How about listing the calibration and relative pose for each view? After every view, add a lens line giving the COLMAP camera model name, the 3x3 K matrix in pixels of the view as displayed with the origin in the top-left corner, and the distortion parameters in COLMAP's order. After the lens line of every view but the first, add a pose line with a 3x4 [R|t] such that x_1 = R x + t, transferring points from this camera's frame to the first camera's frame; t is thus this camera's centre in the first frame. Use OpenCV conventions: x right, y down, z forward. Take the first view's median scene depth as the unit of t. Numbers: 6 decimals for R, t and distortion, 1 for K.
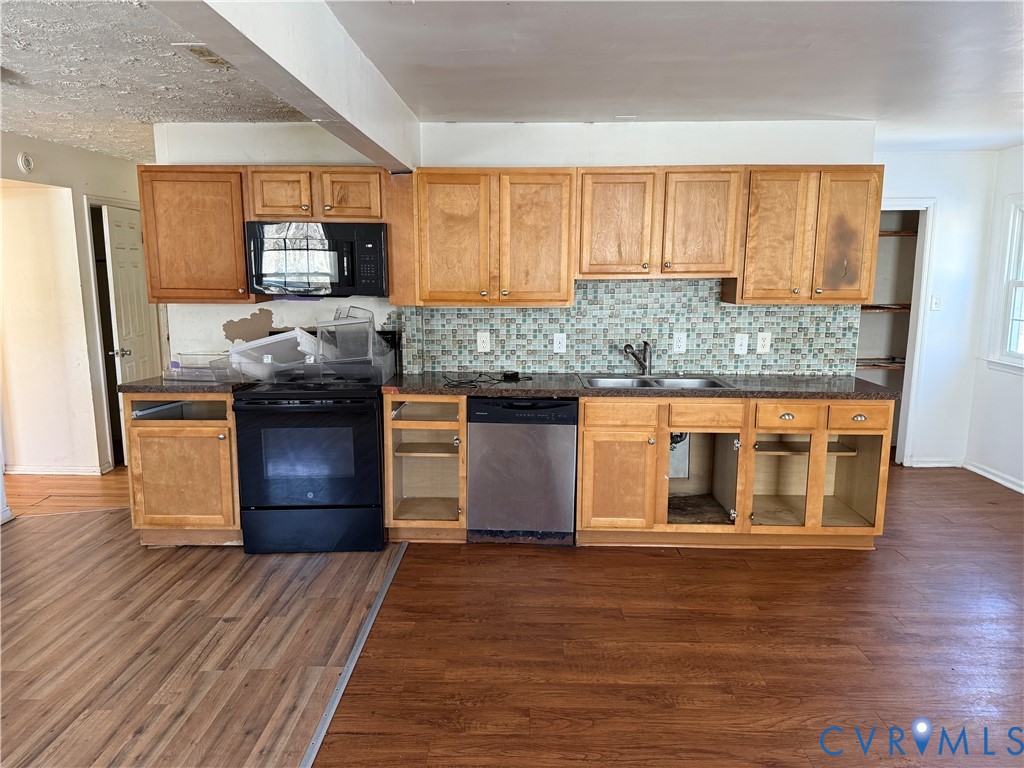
lens RADIAL K [[705.9, 0, 512.0], [0, 705.9, 384.0], [0, 0, 1]] dist [0.113888, -0.143561]
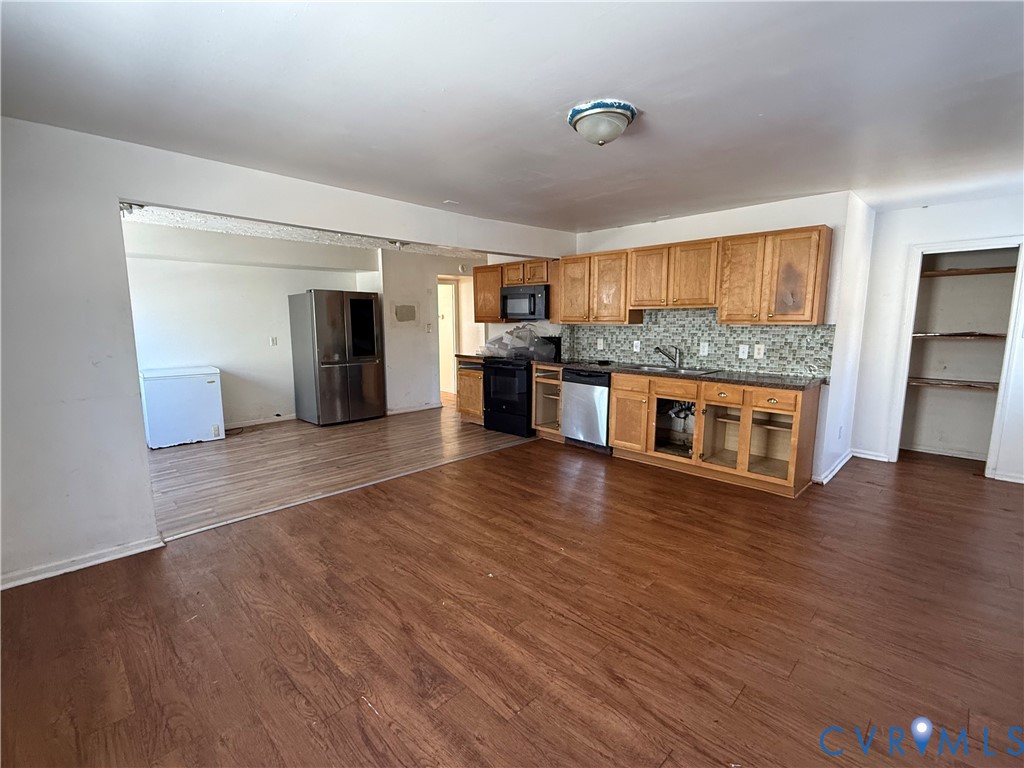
lens RADIAL K [[462.3, 0, 512.0], [0, 462.3, 384.0], [0, 0, 1]] dist [0.000076, 0.000043]
pose [[0.722918, 0.094002, -0.684509, 0.649477], [-0.105001, 0.994142, 0.025631, 0.038882], [0.682909, 0.053345, 0.728553, -0.045566]]
